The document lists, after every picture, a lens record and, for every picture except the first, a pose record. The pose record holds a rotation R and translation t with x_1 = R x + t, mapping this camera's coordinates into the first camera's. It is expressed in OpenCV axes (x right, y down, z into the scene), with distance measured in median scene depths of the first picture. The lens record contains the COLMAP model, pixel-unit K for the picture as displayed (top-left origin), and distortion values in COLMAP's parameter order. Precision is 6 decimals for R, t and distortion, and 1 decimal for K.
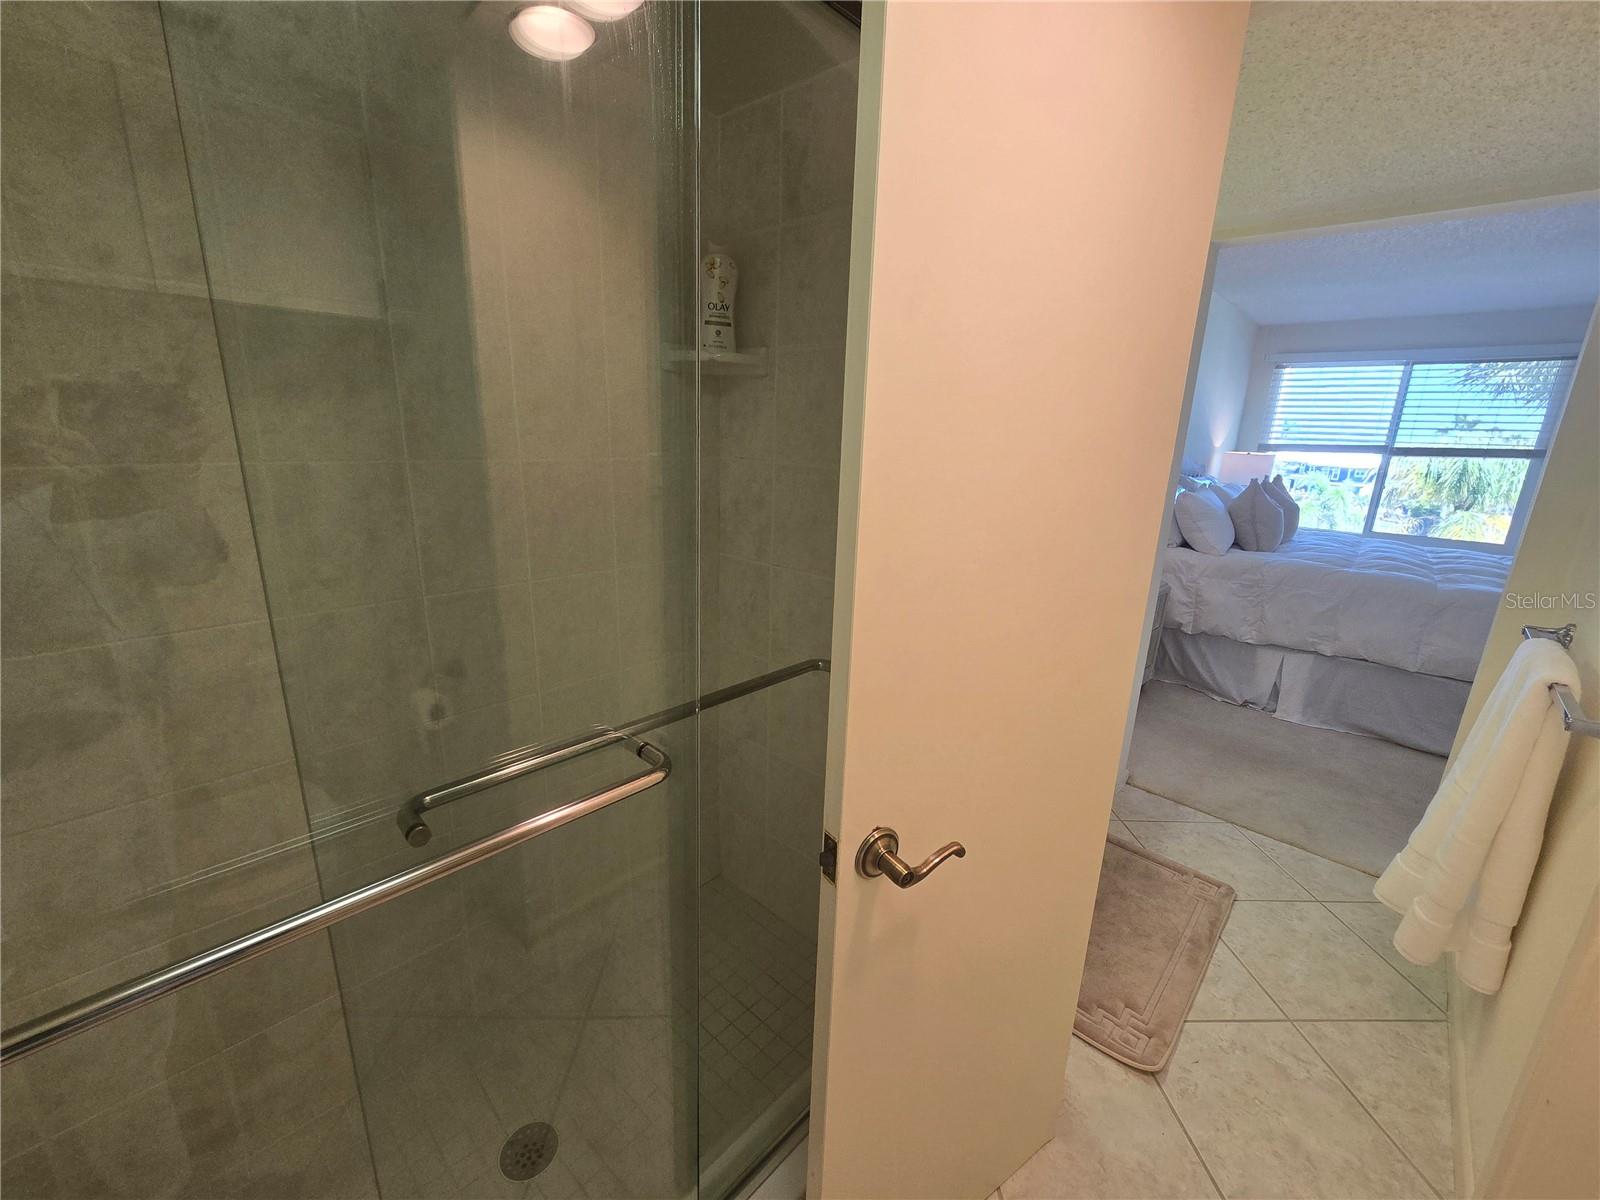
lens RADIAL K [[645.1, 0, 800.0], [0, 645.1, 600.0], [0, 0, 1]] dist [-0.014850, 0.005181]
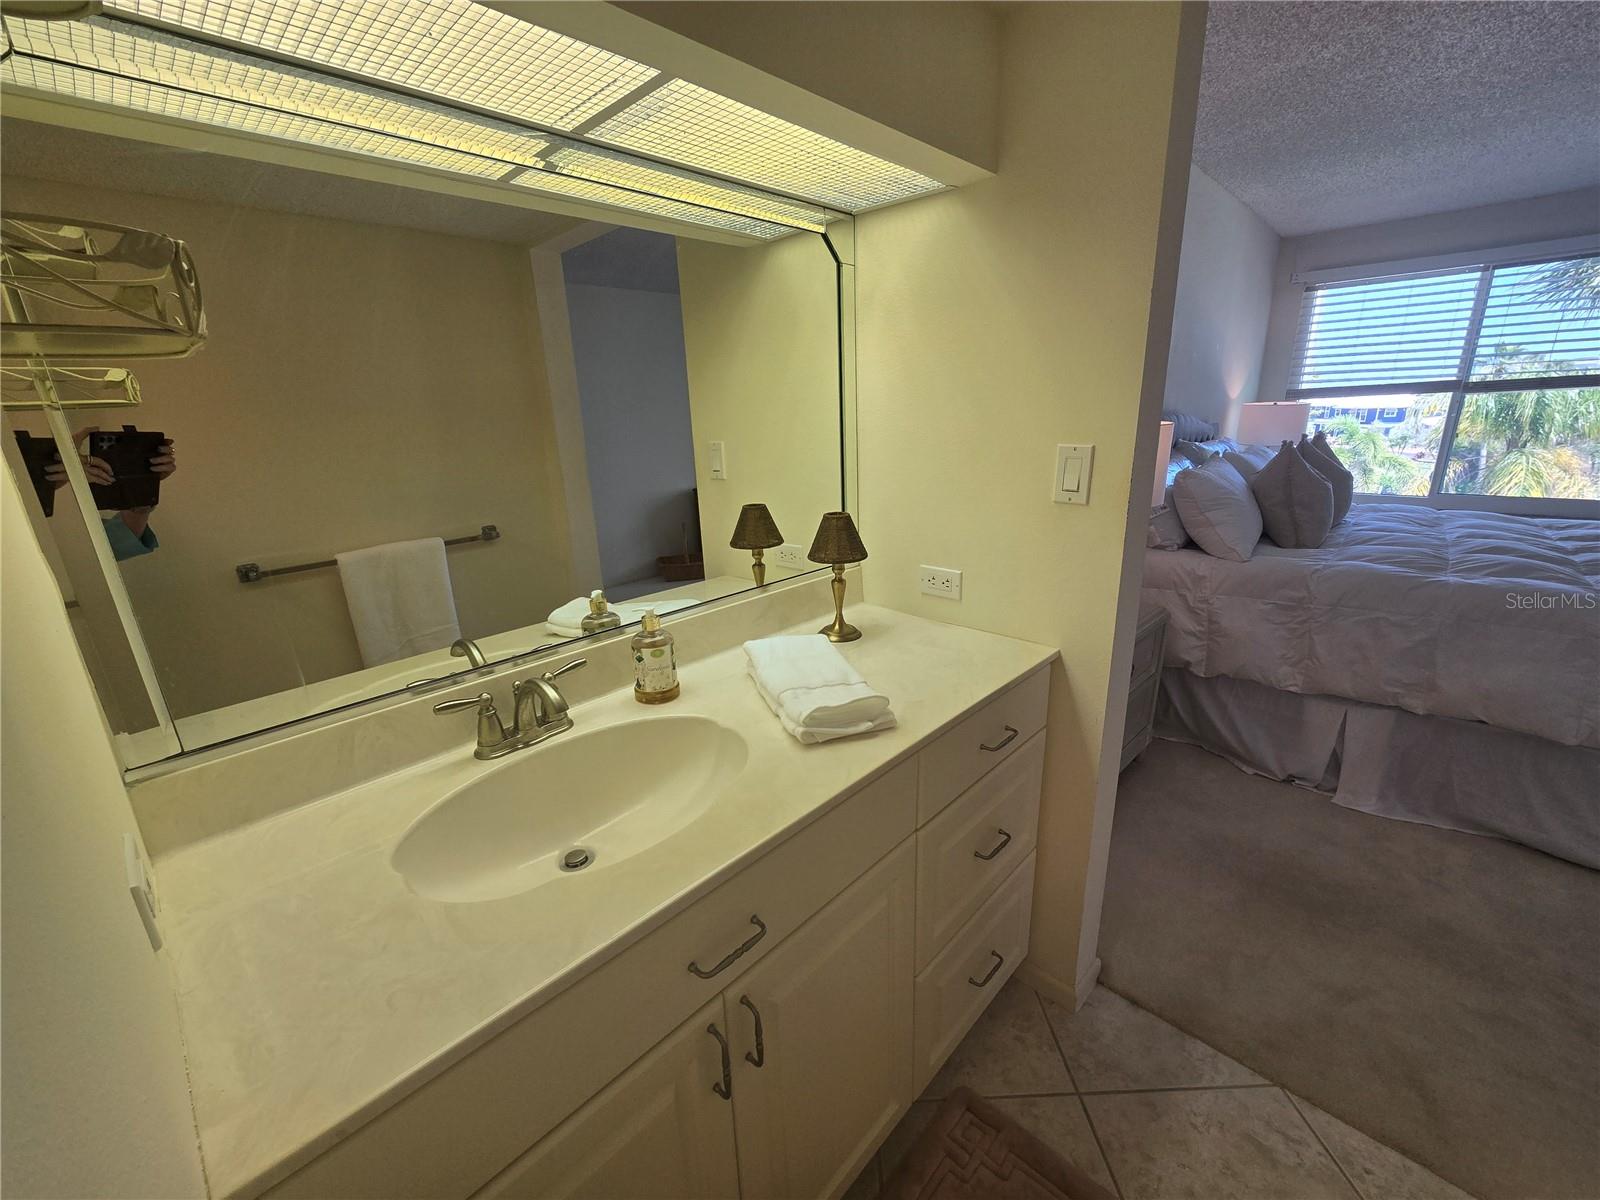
lens RADIAL K [[645.1, 0, 800.0], [0, 645.1, 600.0], [0, 0, 1]] dist [-0.014850, 0.005181]
pose [[0.997595, -0.062457, -0.030071, 0.196799], [0.063329, 0.997573, 0.028952, -0.073494], [0.028189, -0.030786, 0.999128, 0.294564]]
